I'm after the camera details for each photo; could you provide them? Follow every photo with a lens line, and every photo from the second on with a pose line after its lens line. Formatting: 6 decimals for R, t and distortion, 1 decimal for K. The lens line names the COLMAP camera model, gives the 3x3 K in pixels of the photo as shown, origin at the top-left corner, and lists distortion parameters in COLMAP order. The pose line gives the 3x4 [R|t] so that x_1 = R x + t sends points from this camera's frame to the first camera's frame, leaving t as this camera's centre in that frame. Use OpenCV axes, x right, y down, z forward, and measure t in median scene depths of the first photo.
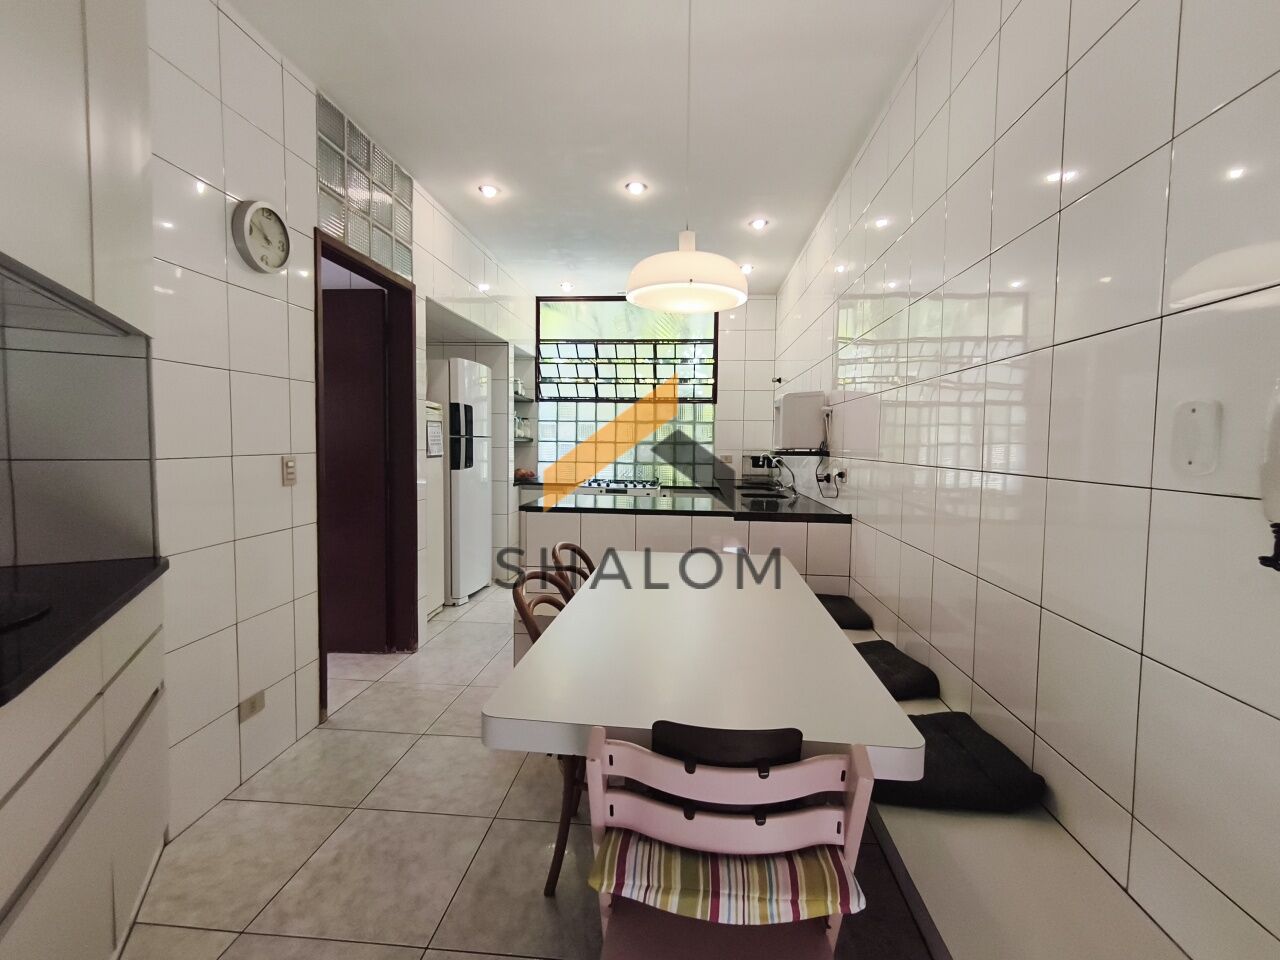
lens RADIAL K [[564.5, 0, 642.5], [0, 564.5, 482.1], [0, 0, 1]] dist [-0.000381, -0.002726]
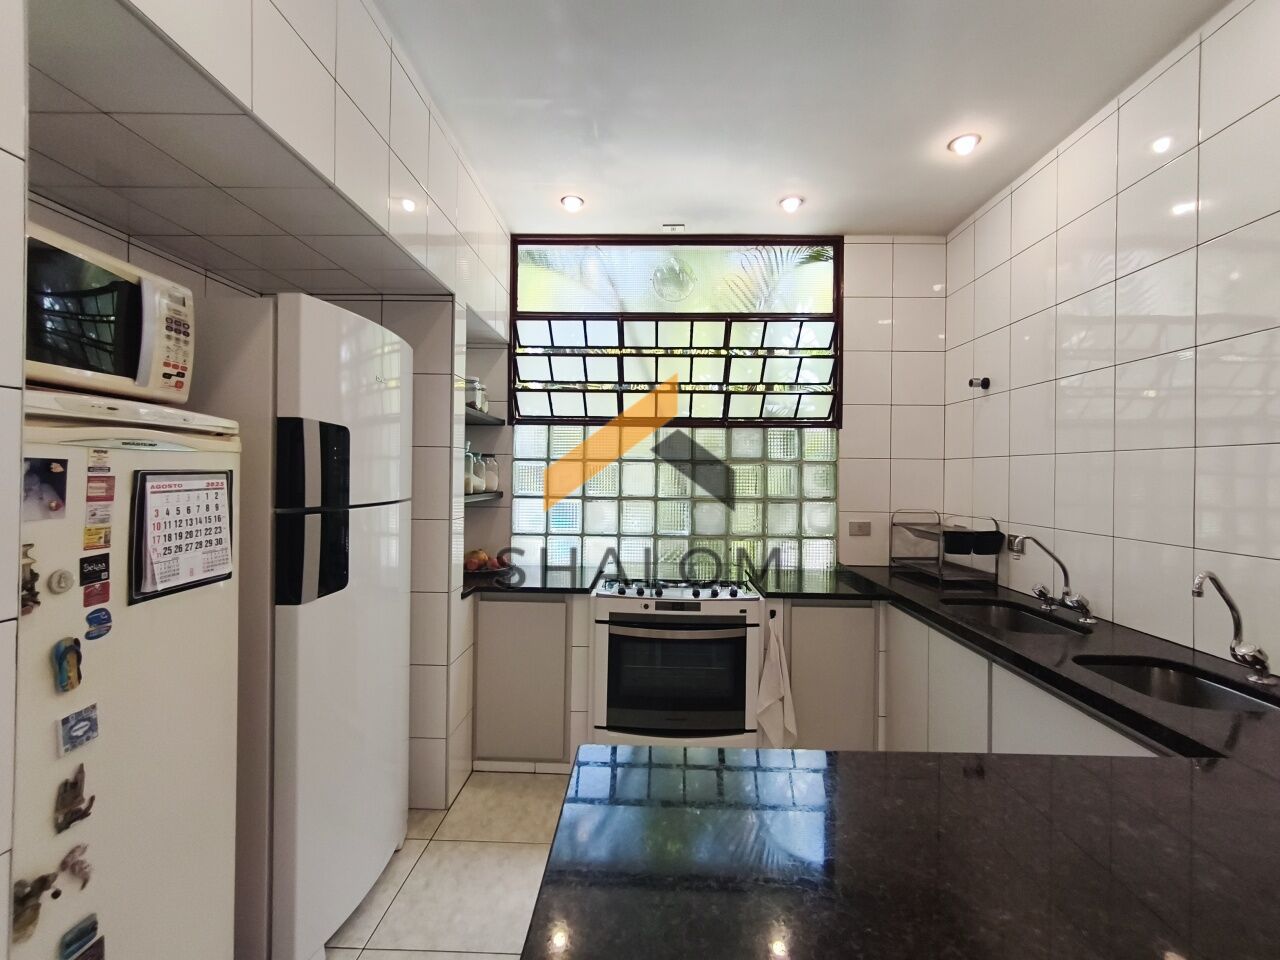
lens RADIAL K [[564.5, 0, 639.7], [0, 564.5, 471.1], [0, 0, 1]] dist [-0.000381, -0.002726]
pose [[0.998347, -0.003424, 0.057374, -0.095950], [0.007673, 0.997229, -0.074000, -0.057523], [-0.056962, 0.074318, 0.995606, 0.463067]]
